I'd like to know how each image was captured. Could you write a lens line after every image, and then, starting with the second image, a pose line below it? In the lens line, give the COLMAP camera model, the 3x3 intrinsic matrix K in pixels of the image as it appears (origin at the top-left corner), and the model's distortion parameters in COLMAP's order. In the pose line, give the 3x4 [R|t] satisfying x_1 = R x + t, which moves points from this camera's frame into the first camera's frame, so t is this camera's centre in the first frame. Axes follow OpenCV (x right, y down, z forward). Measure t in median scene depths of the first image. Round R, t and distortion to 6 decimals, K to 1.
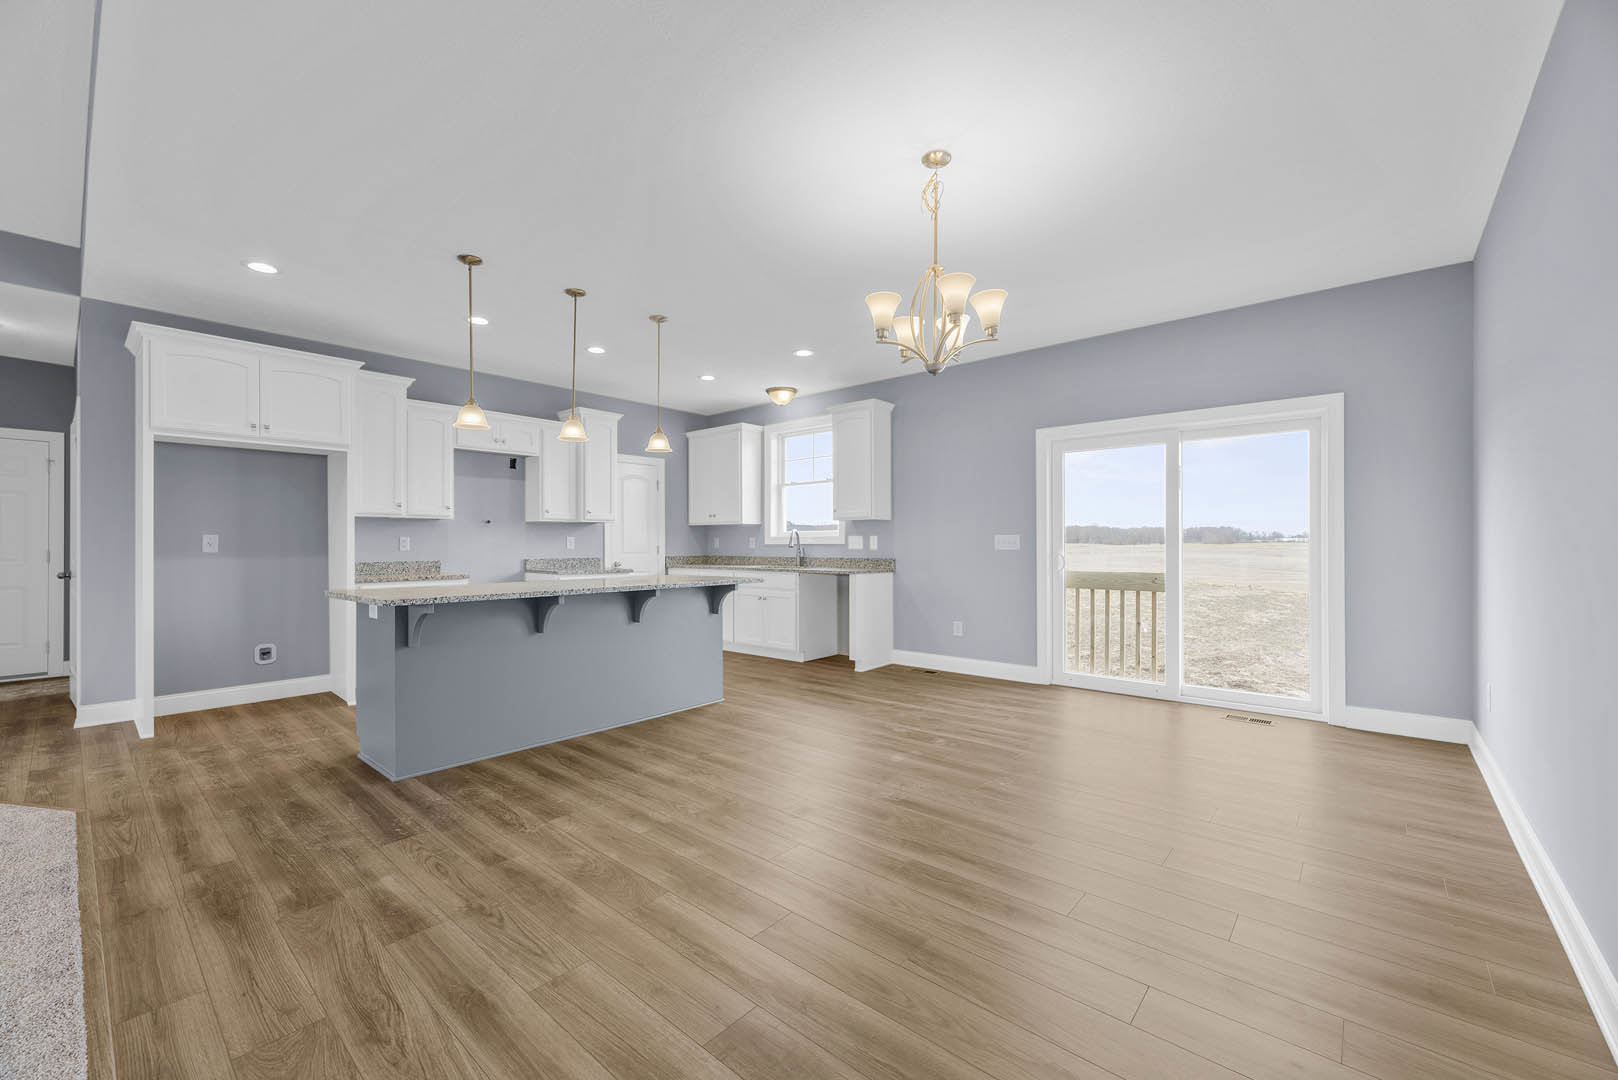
lens RADIAL K [[650.7, 0, 804.0], [0, 650.7, 542.6], [0, 0, 1]] dist [0.000006, 0.000004]
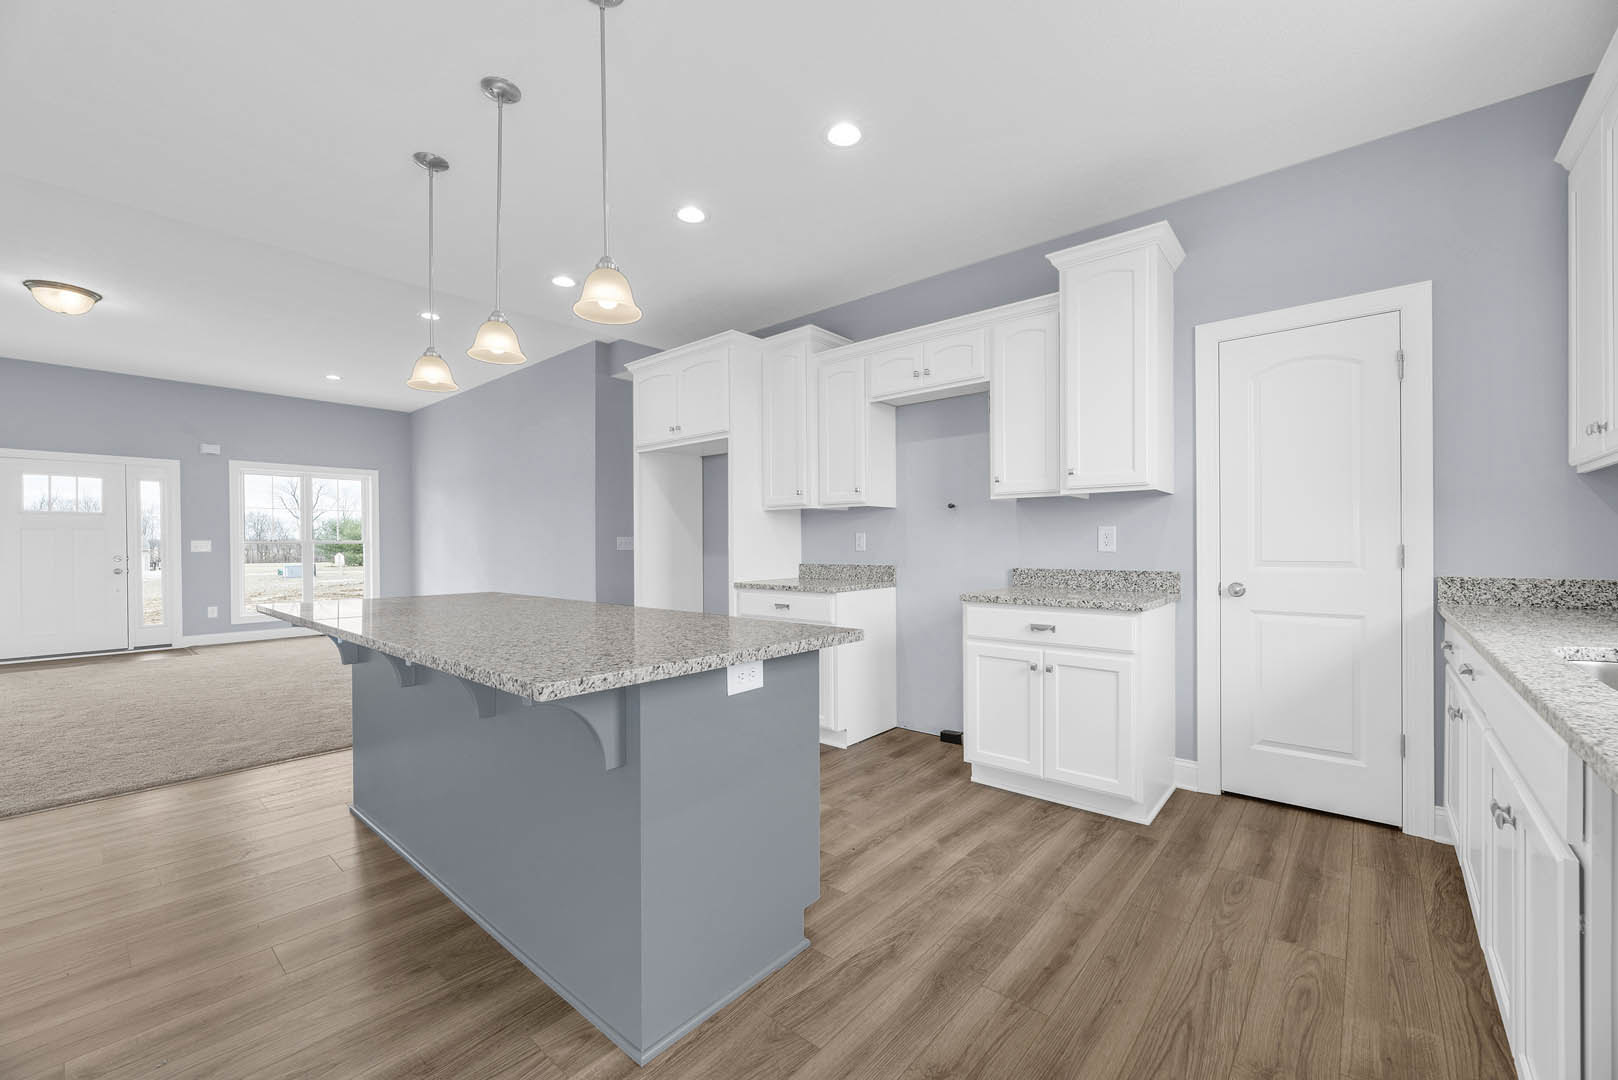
lens RADIAL K [[652.4, 0, 803.9], [0, 652.4, 545.8], [0, 0, 1]] dist [-0.001064, 0.000025]
pose [[0.003943, 0.005286, -0.999978, 0.205585], [0.006887, 0.999962, 0.005313, 0.002637], [0.999969, -0.006908, 0.003907, 1.241701]]
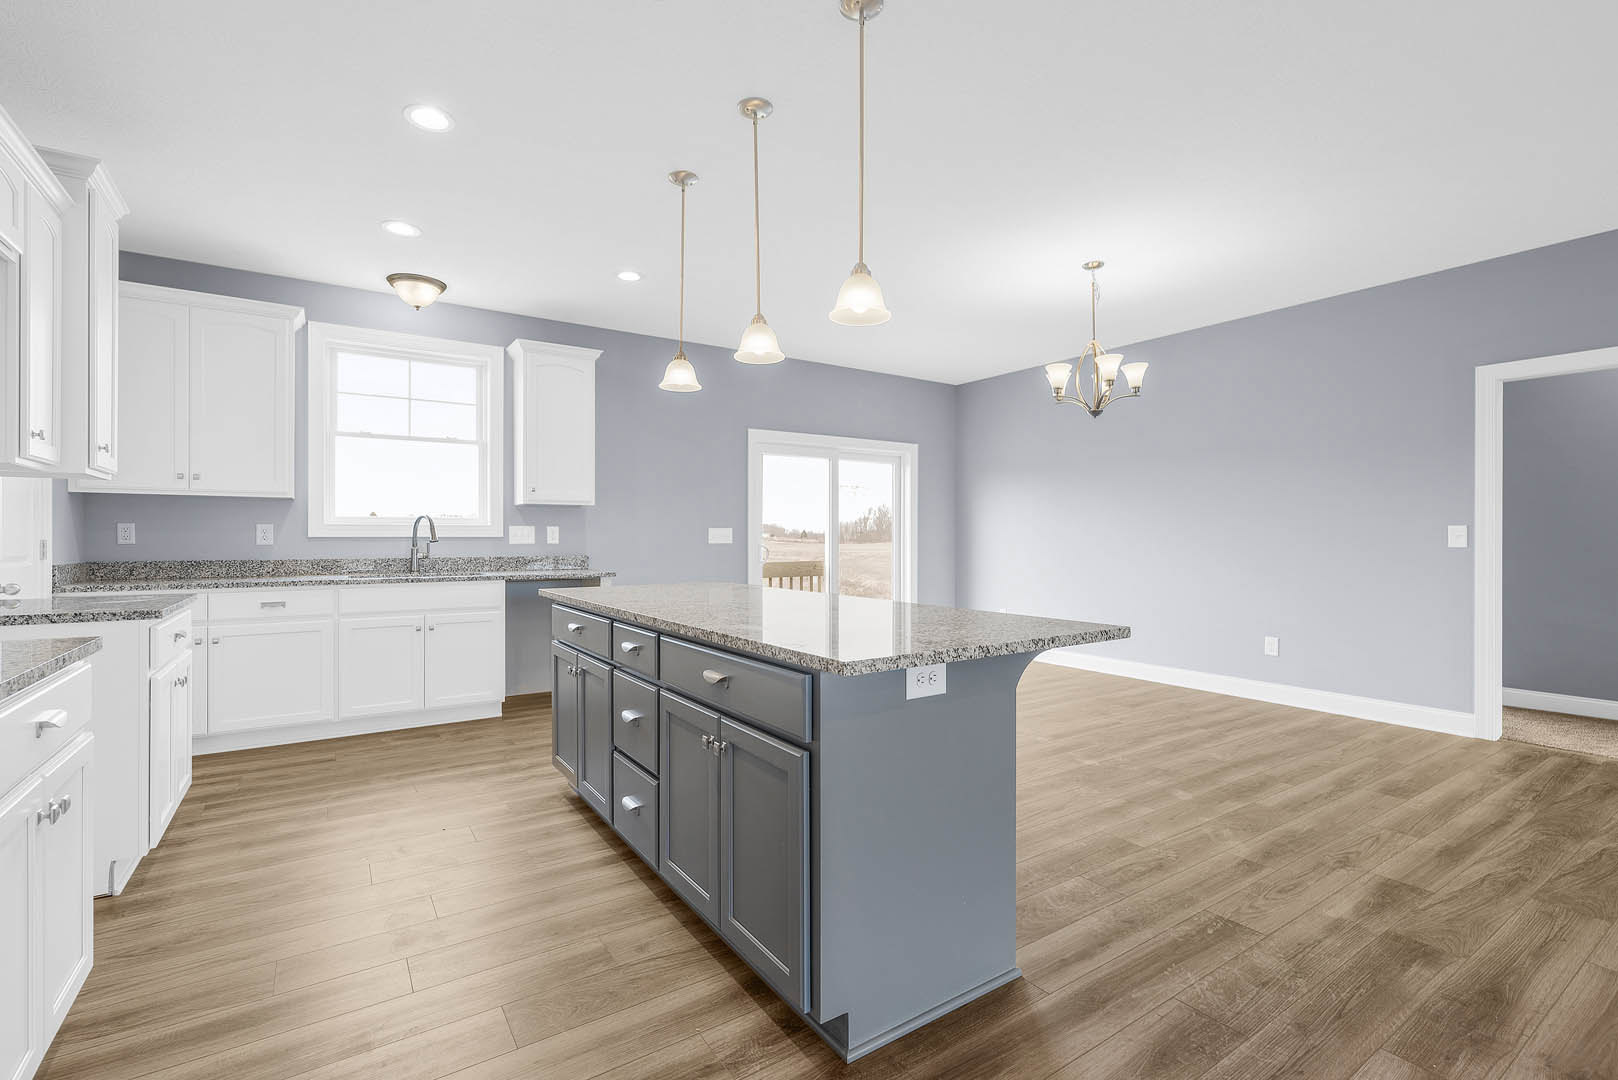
lens RADIAL K [[725.6, 0, 808.4], [0, 725.6, 536.5], [0, 0, 1]] dist [-0.001633, -0.000109]
pose [[0.258246, 0.003383, 0.966073, -0.962287], [-0.003462, 0.999991, -0.002577, 0.004117], [-0.966073, -0.002679, 0.258255, 0.775996]]
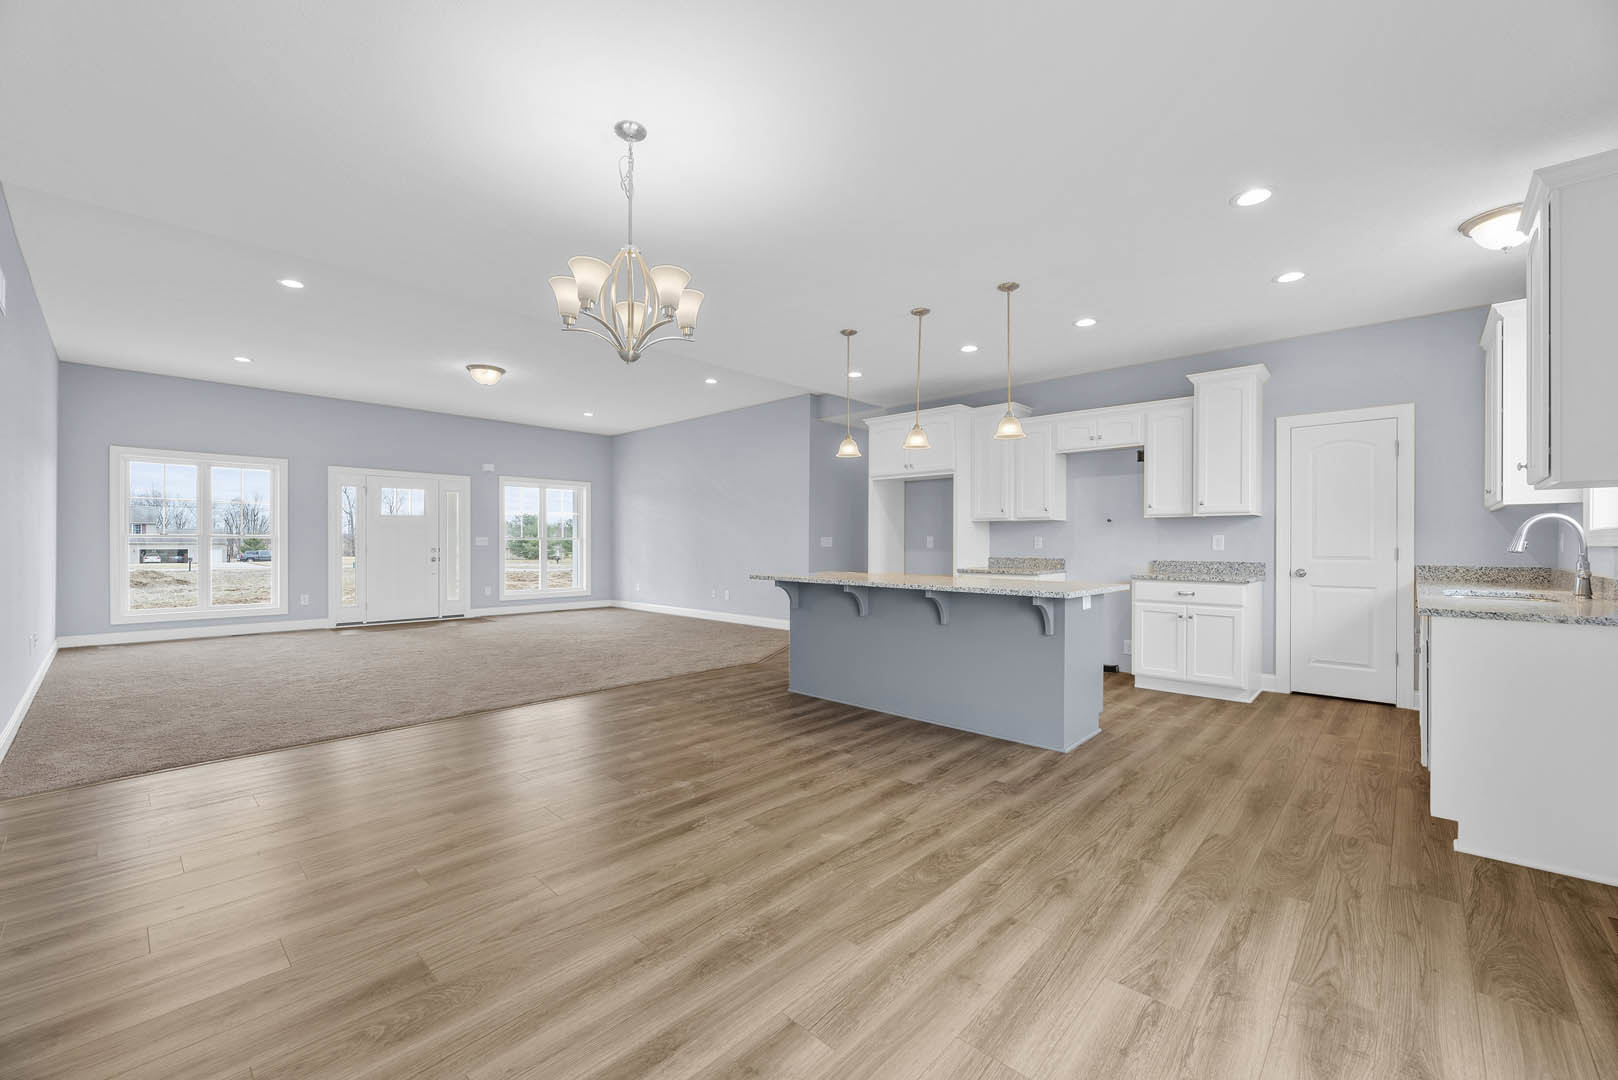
lens RADIAL K [[650.7, 0, 804.0], [0, 650.7, 542.6], [0, 0, 1]] dist [0.000006, 0.000004]
pose [[-0.035404, 0.002761, -0.999369, 0.737720], [-0.001713, 0.999995, 0.002823, -0.001231], [0.999372, 0.001812, -0.035399, 0.836661]]
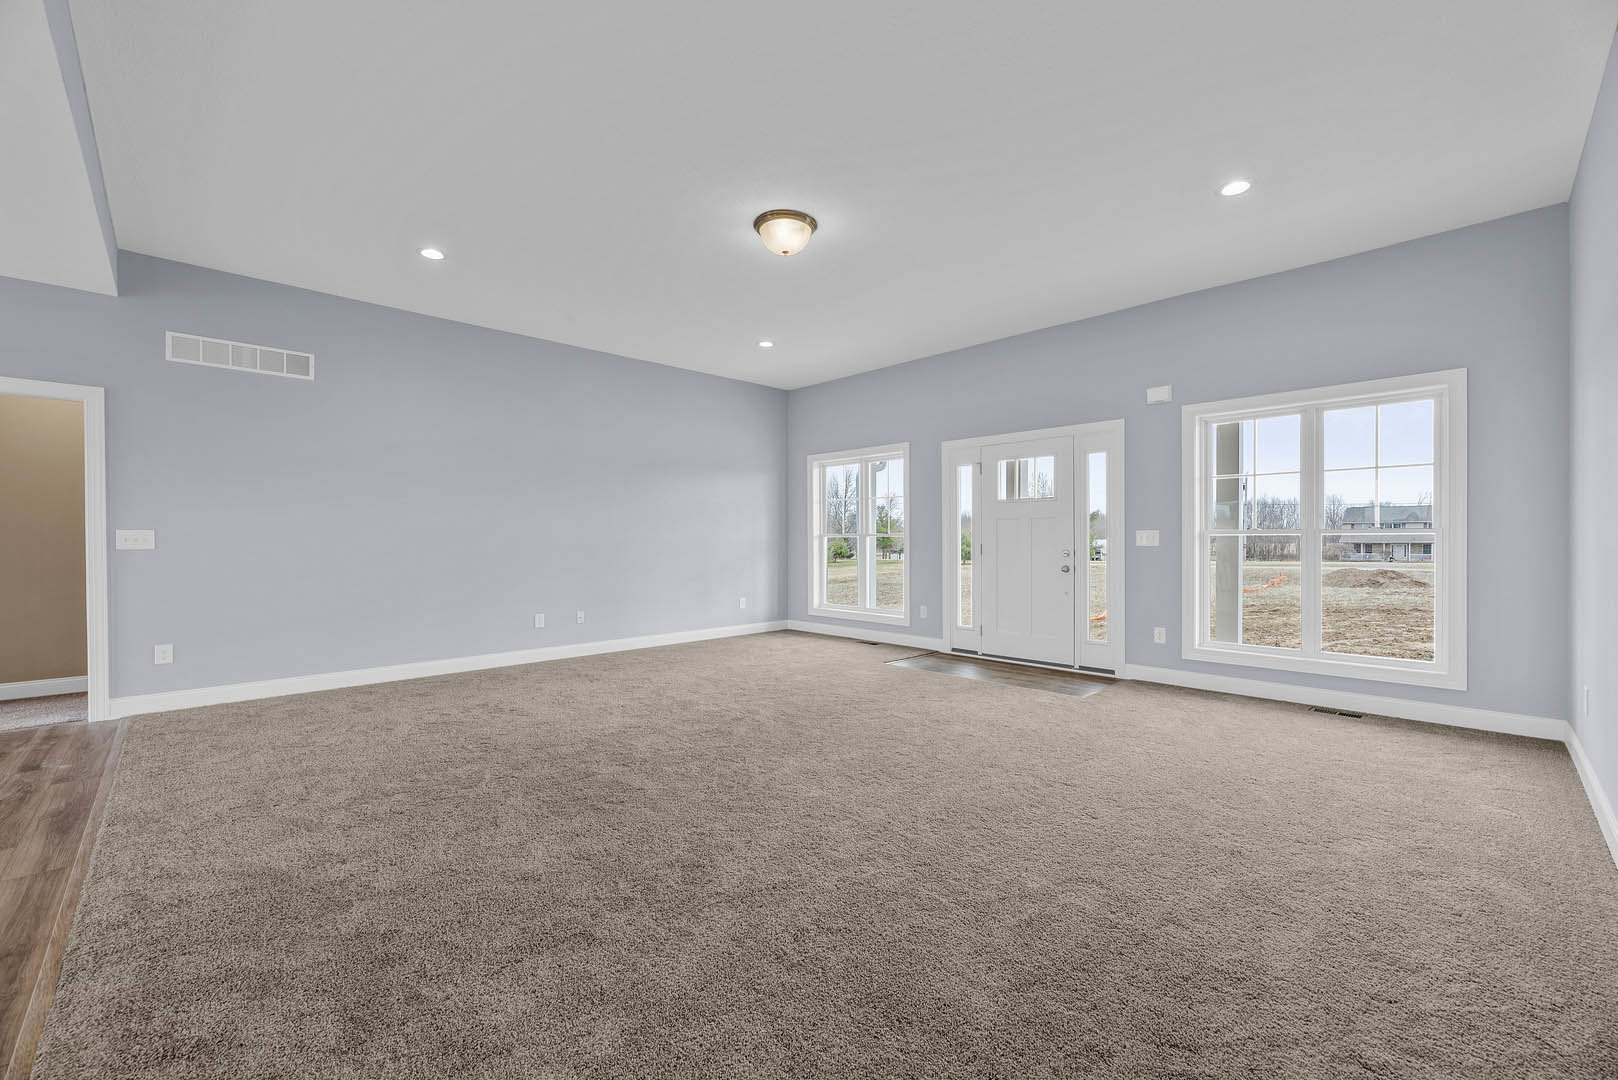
lens RADIAL K [[650.7, 0, 804.0], [0, 650.7, 542.6], [0, 0, 1]] dist [0.000006, 0.000004]
pose [[-0.996174, 0.003084, 0.087342, -1.073839], [0.003448, 0.999986, 0.004010, 0.003070], [-0.087329, 0.004296, -0.996170, 0.876176]]
